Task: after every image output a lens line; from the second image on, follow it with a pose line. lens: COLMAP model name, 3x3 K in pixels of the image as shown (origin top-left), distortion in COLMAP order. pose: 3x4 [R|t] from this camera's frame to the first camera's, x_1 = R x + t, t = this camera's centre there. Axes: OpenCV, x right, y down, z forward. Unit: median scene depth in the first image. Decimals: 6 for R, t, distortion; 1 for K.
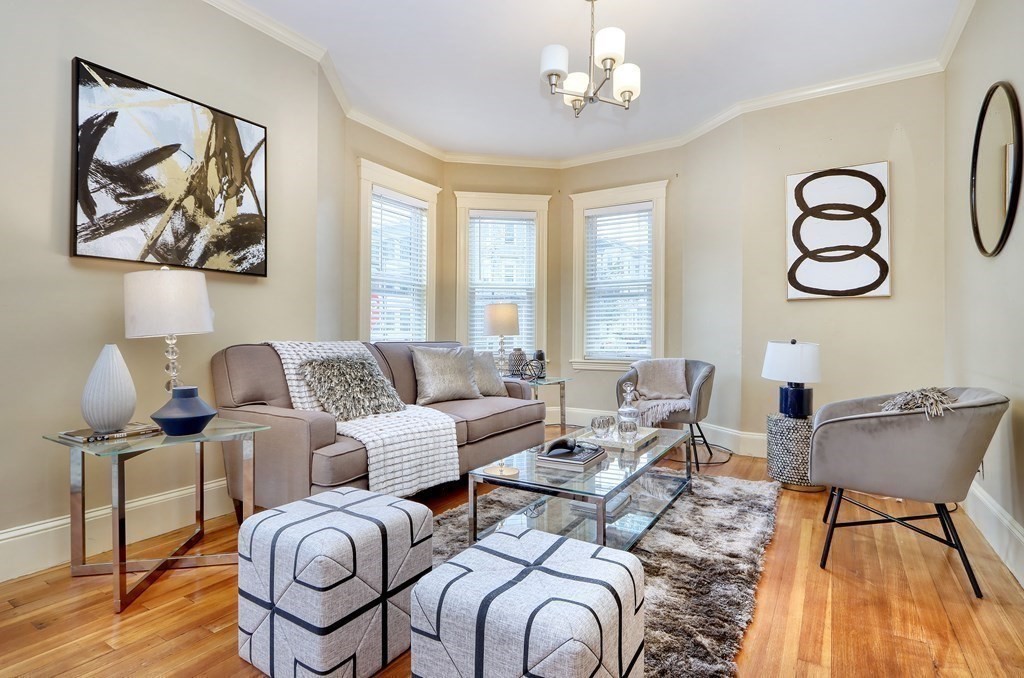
lens RADIAL K [[483.8, 0, 513.8], [0, 483.8, 329.0], [0, 0, 1]] dist [-0.003075, -0.000730]
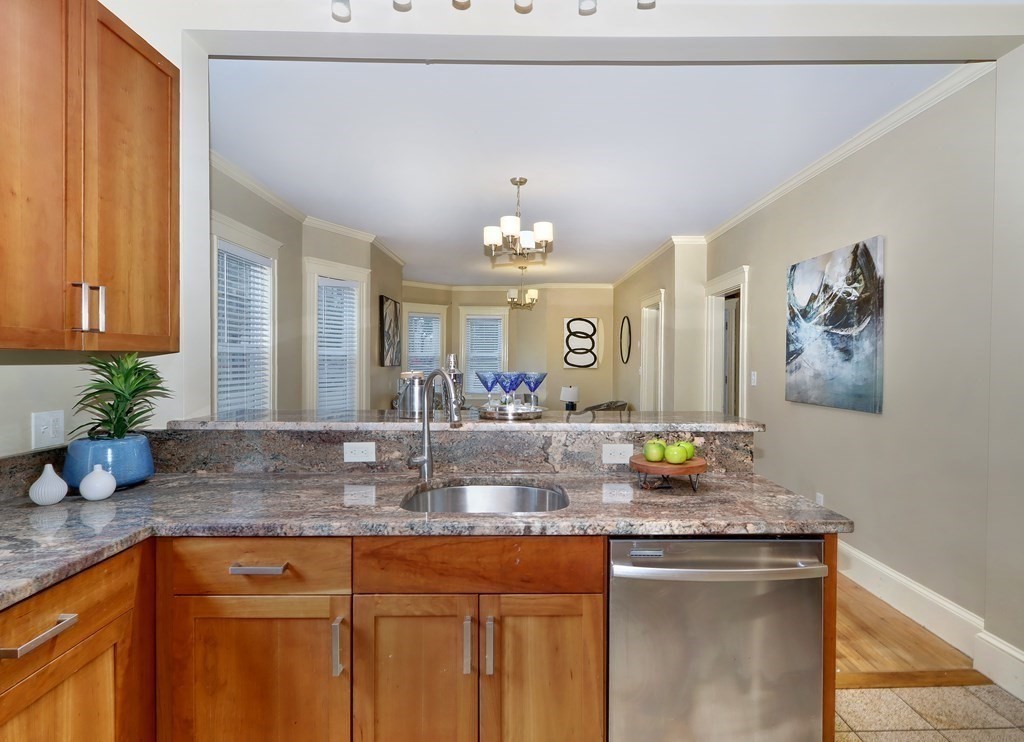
lens RADIAL K [[524.0, 0, 513.7], [0, 524.0, 361.0], [0, 0, 1]] dist [0.001170, 0.000333]
pose [[0.845476, -0.001937, 0.534011, -1.128837], [-0.004206, 0.999938, 0.010287, -0.130805], [-0.533997, -0.010944, 0.845415, -1.174895]]
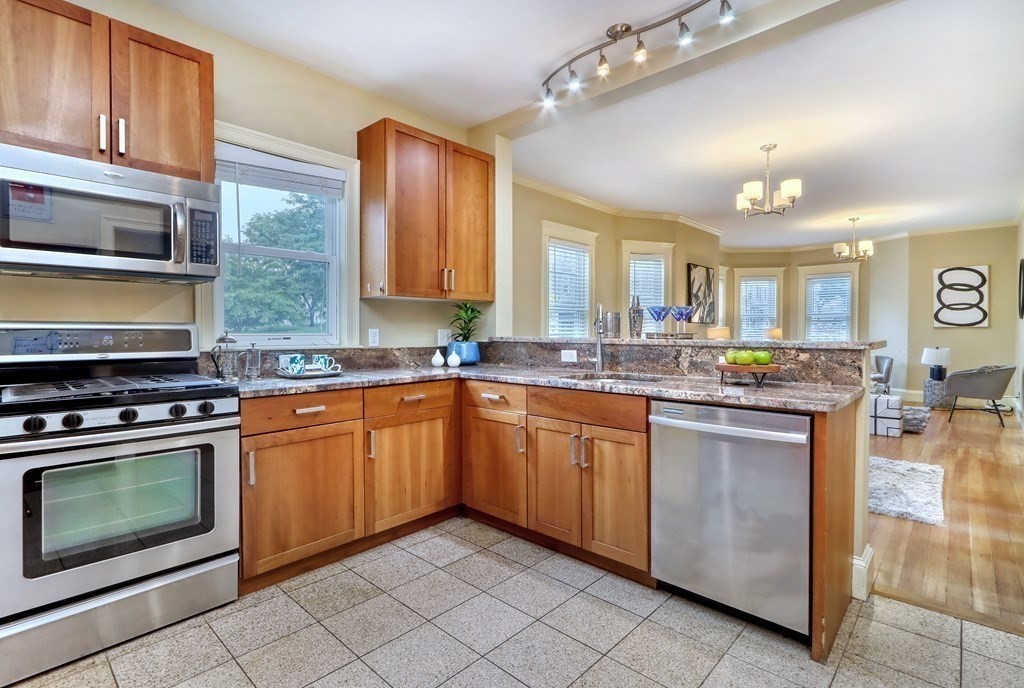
lens RADIAL K [[477.4, 0, 507.4], [0, 477.4, 335.3], [0, 0, 1]] dist [-0.000067, -0.000273]
pose [[0.980423, -0.003049, -0.196877, -0.896518], [0.006409, 0.999844, 0.016431, -0.076178], [0.196797, -0.017371, 0.980290, -1.491275]]
